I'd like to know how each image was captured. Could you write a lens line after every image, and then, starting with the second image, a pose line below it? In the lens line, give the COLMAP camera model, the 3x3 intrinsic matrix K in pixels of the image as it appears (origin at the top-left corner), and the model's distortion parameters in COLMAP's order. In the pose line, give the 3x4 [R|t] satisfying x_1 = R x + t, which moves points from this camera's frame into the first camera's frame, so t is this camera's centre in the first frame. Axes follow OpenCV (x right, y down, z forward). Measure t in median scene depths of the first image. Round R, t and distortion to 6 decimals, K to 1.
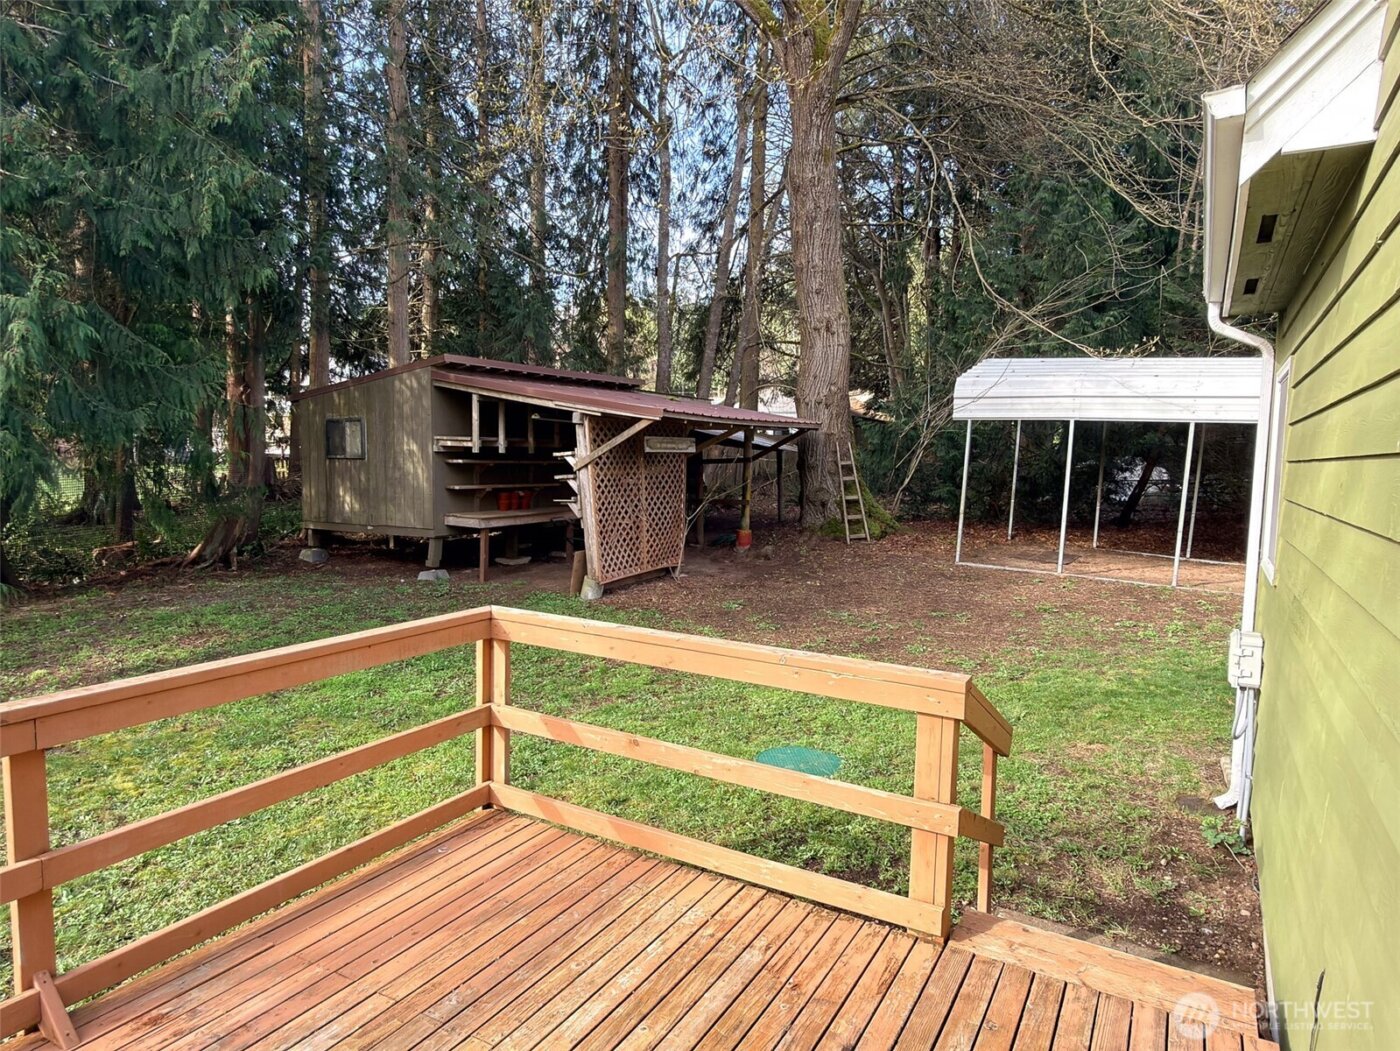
lens RADIAL K [[886.9, 0, 699.6], [0, 886.9, 528.2], [0, 0, 1]] dist [0.000167, 0.001097]
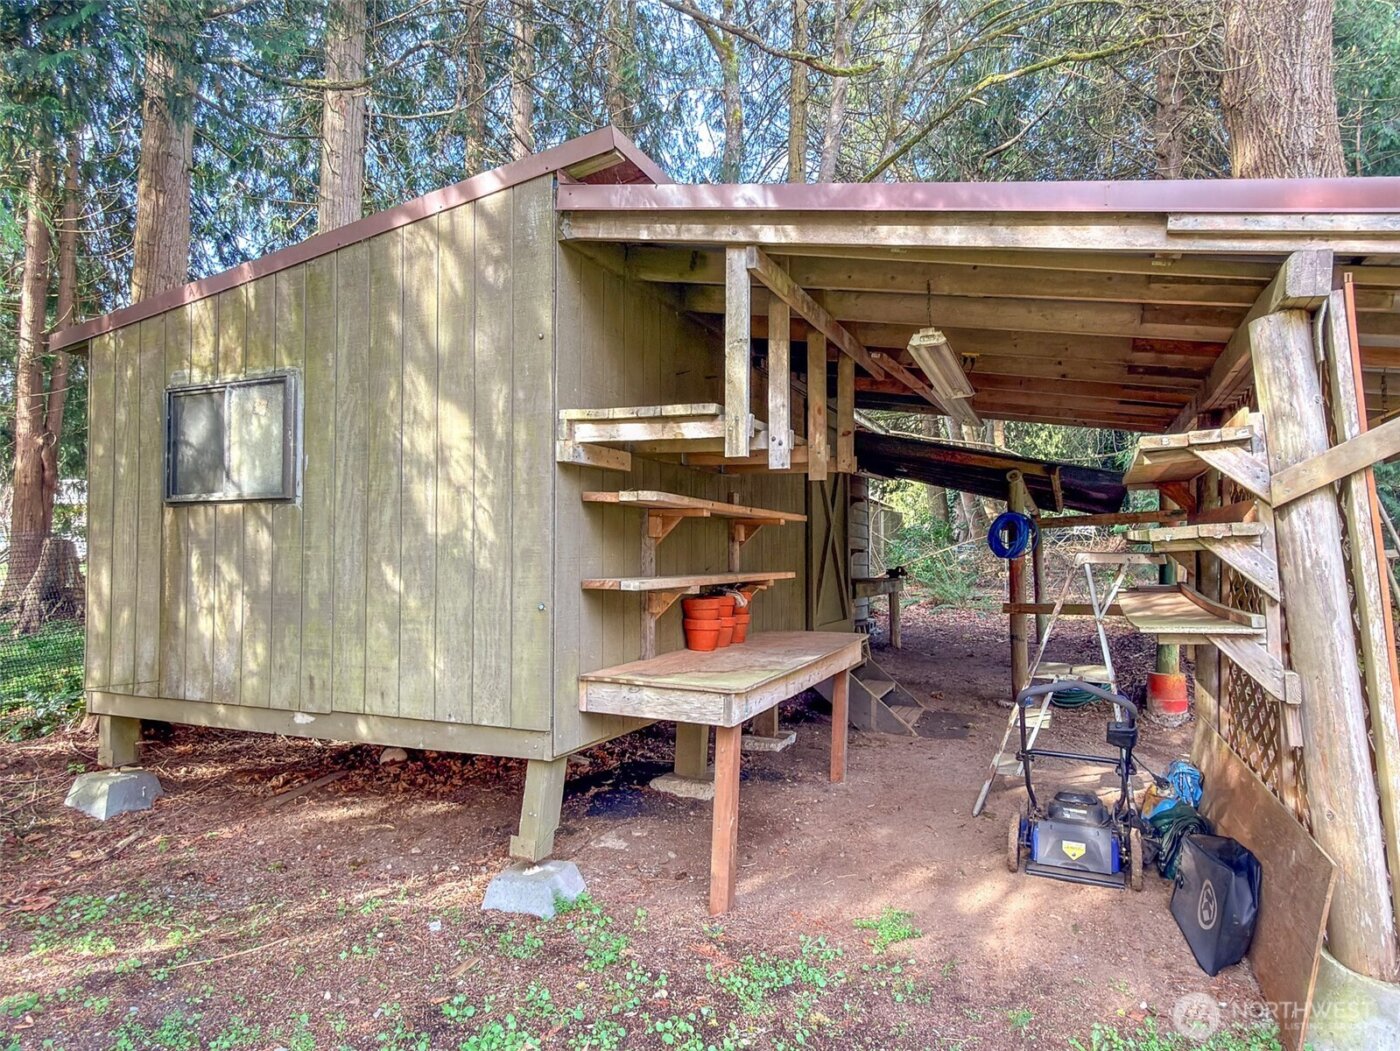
lens RADIAL K [[886.9, 0, 698.7], [0, 886.9, 528.0], [0, 0, 1]] dist [0.000167, 0.001097]
pose [[0.991217, -0.006751, 0.132070, -0.284647], [0.021041, 0.994026, -0.107100, -0.032067], [-0.130558, 0.108939, 0.985437, 0.690860]]
